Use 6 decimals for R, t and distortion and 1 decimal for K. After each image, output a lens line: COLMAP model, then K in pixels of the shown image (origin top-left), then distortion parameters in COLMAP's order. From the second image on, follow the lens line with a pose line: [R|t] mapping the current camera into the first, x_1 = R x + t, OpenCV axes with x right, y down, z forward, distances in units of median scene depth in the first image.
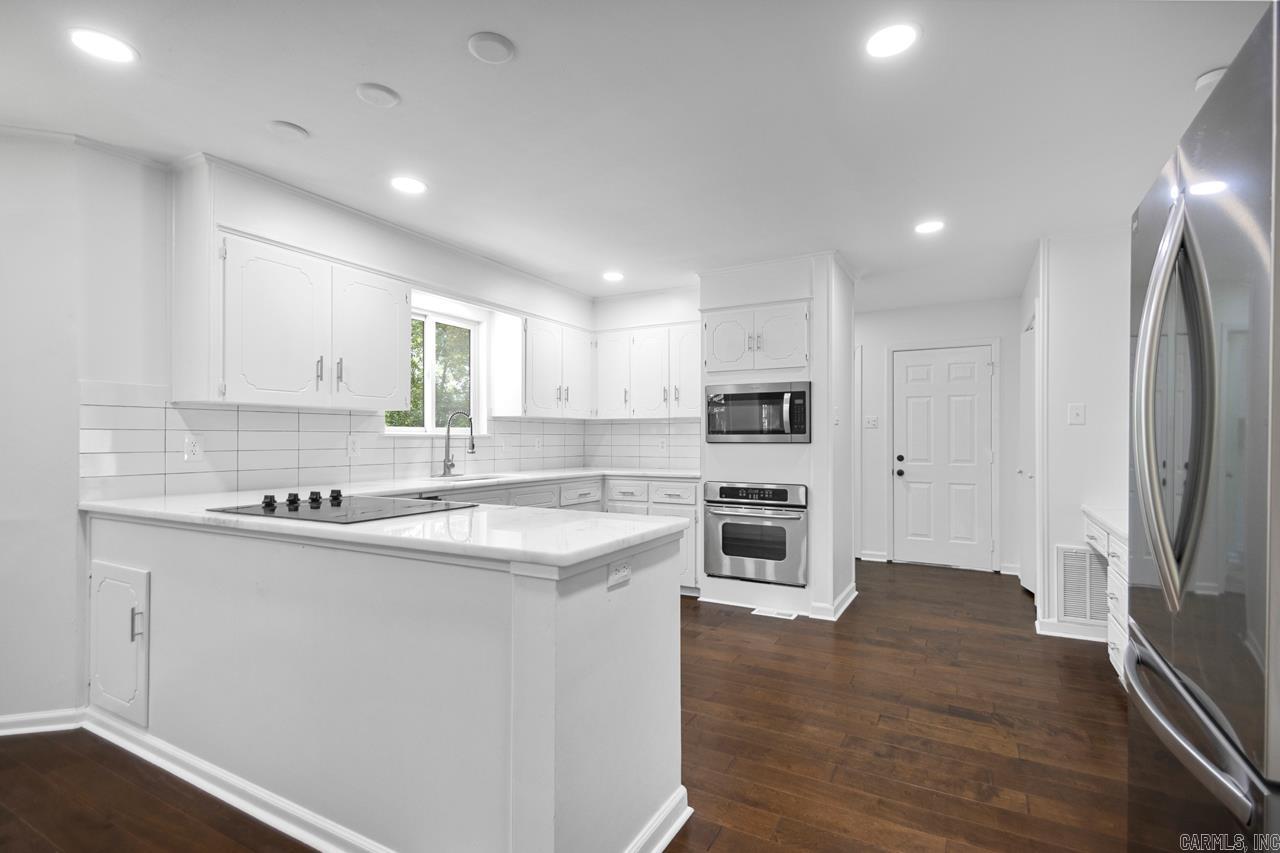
lens RADIAL K [[599.7, 0, 652.4], [0, 599.7, 436.3], [0, 0, 1]] dist [0.035088, -0.014140]
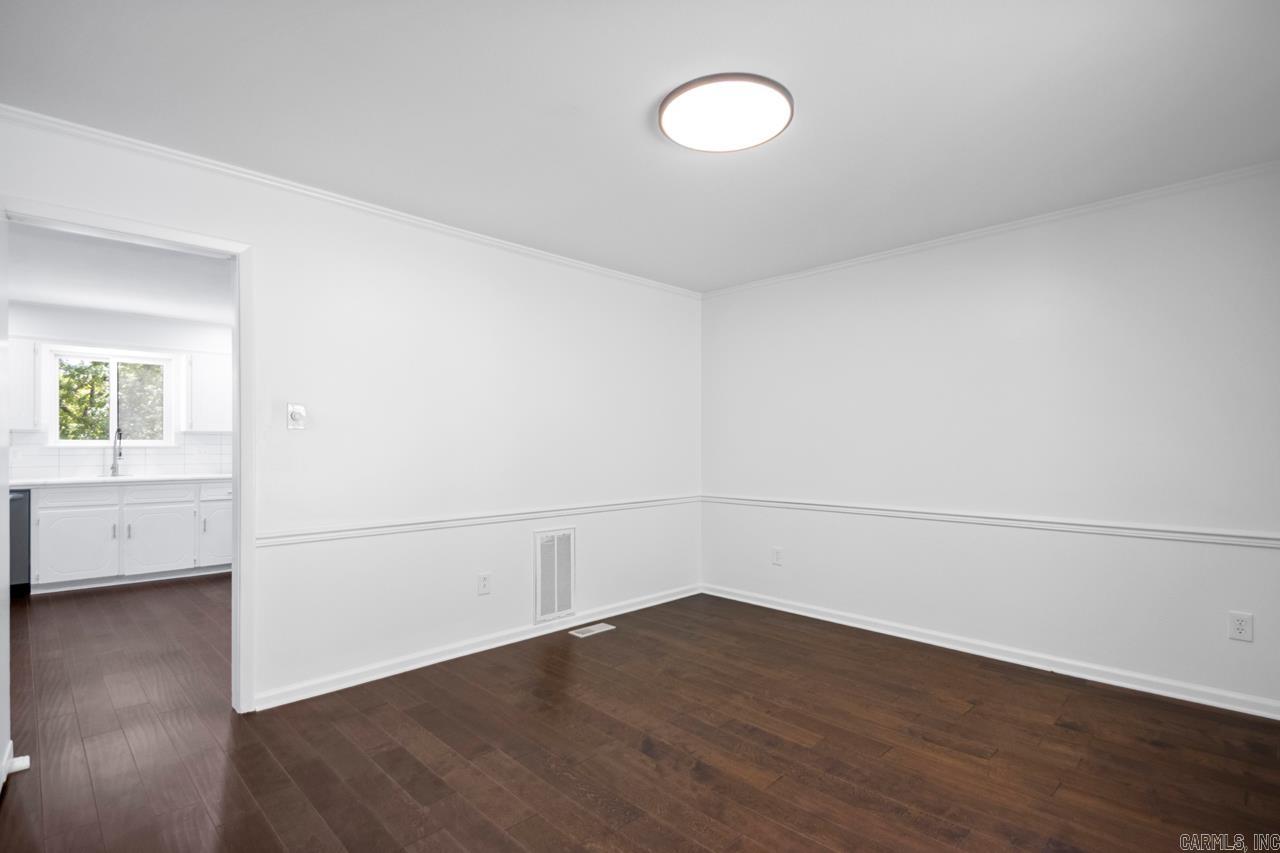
lens RADIAL K [[599.7, 0, 630.3], [0, 599.7, 440.6], [0, 0, 1]] dist [0.035088, -0.014140]
pose [[0.955158, -0.005651, -0.296042, 1.207307], [0.004120, 0.999975, -0.005794, -0.001296], [0.296067, 0.004314, 0.955157, 0.026192]]
